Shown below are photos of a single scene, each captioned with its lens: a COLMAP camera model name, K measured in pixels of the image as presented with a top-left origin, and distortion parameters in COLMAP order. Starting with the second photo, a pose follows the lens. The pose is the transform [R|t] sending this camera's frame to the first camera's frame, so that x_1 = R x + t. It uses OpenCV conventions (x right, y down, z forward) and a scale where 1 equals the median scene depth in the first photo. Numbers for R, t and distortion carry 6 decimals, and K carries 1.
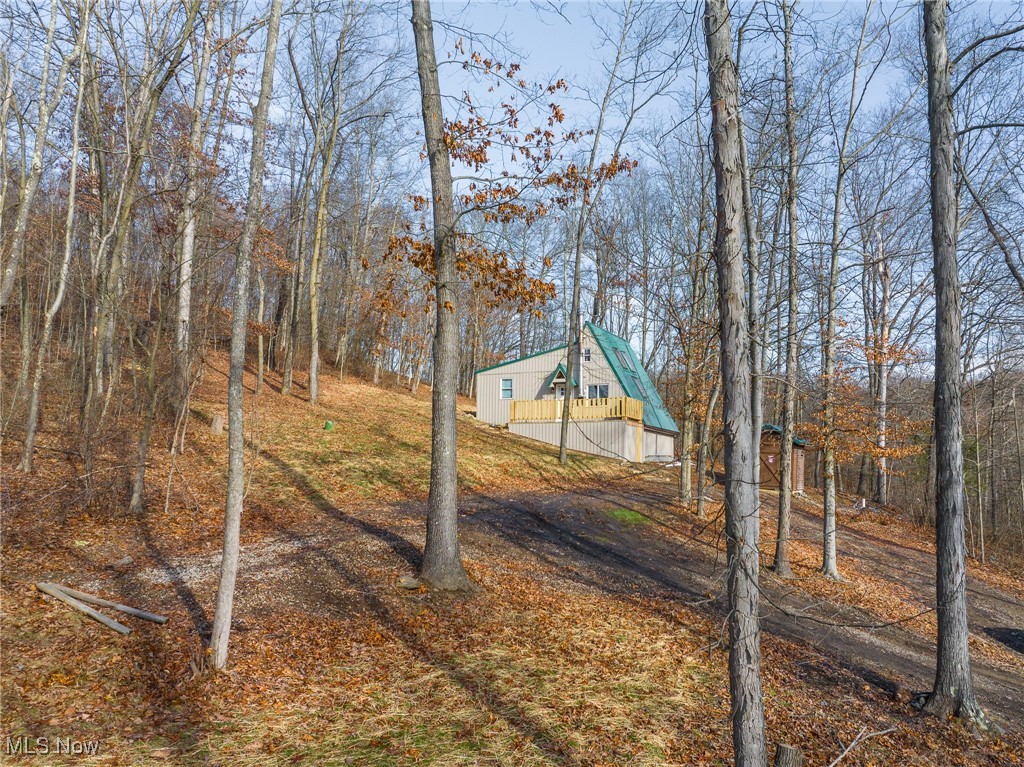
lens RADIAL K [[805.7, 0, 512.0], [0, 805.7, 383.5], [0, 0, 1]] dist [0.004742, 0.000821]
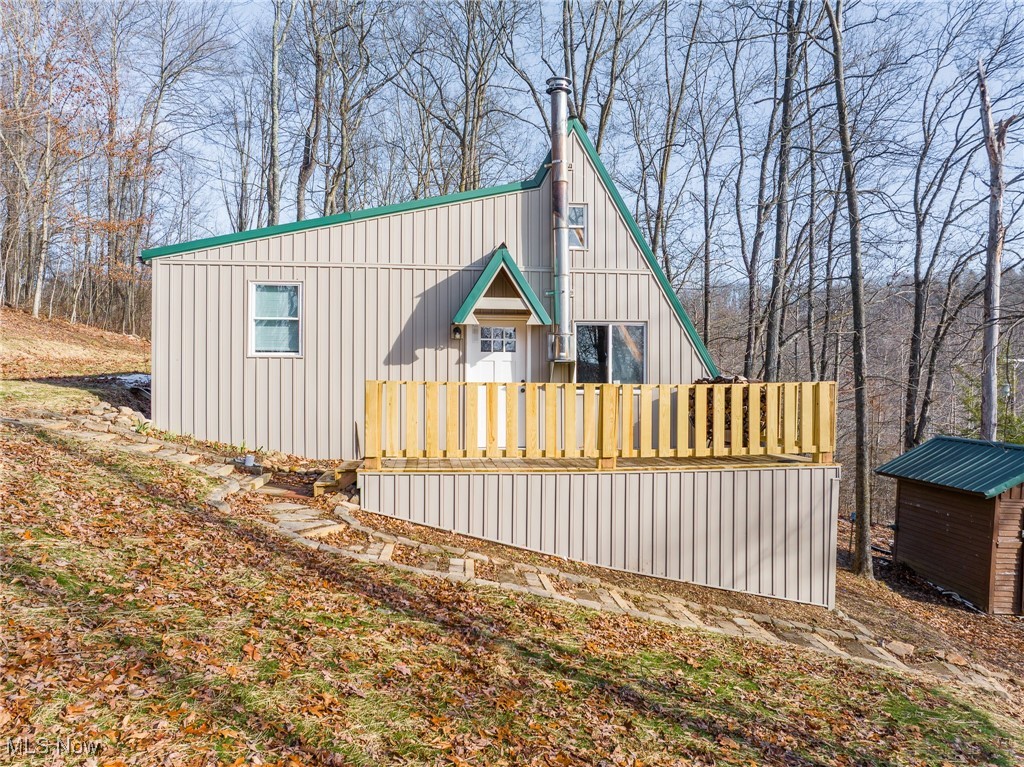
lens RADIAL K [[805.7, 0, 512.0], [0, 805.7, 383.5], [0, 0, 1]] dist [0.004742, 0.000821]
pose [[0.857217, -0.000169, 0.514955, -0.087174], [-0.056287, 0.993977, 0.094025, -0.002733], [-0.511869, -0.109585, 0.852045, 0.744627]]
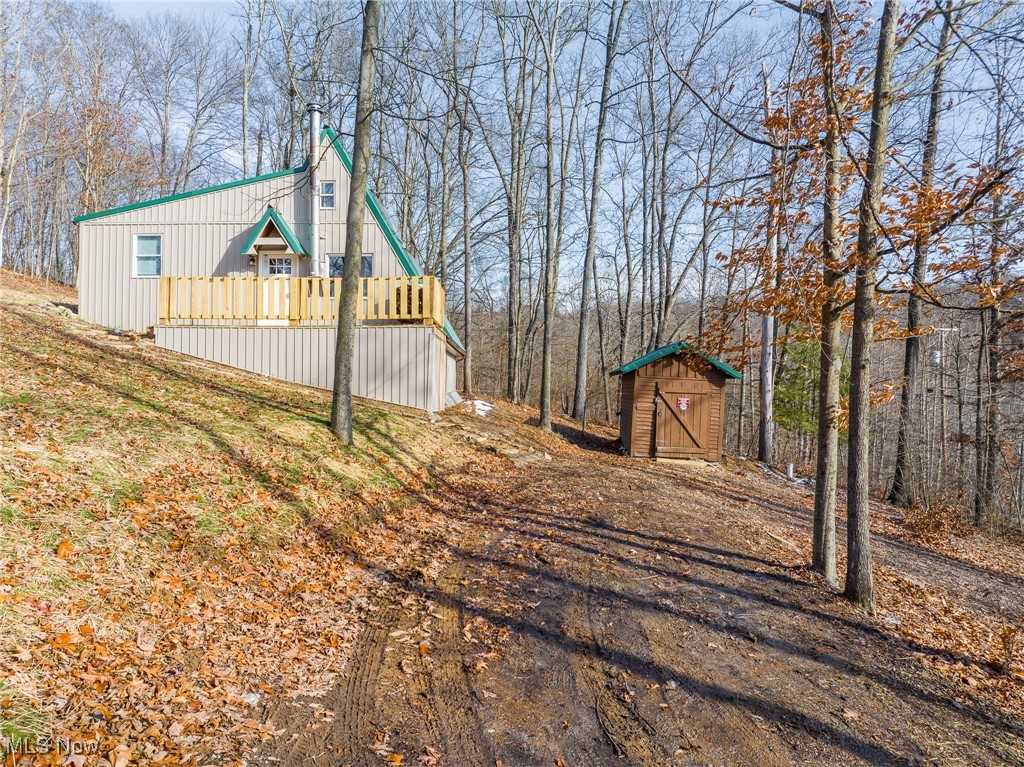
lens RADIAL K [[805.7, 0, 512.0], [0, 805.7, 383.5], [0, 0, 1]] dist [0.004742, 0.000821]
pose [[0.908999, -0.003081, 0.416786, -0.010544], [-0.039919, 0.994732, 0.094417, 0.029482], [-0.414881, -0.102463, 0.904088, 0.492080]]
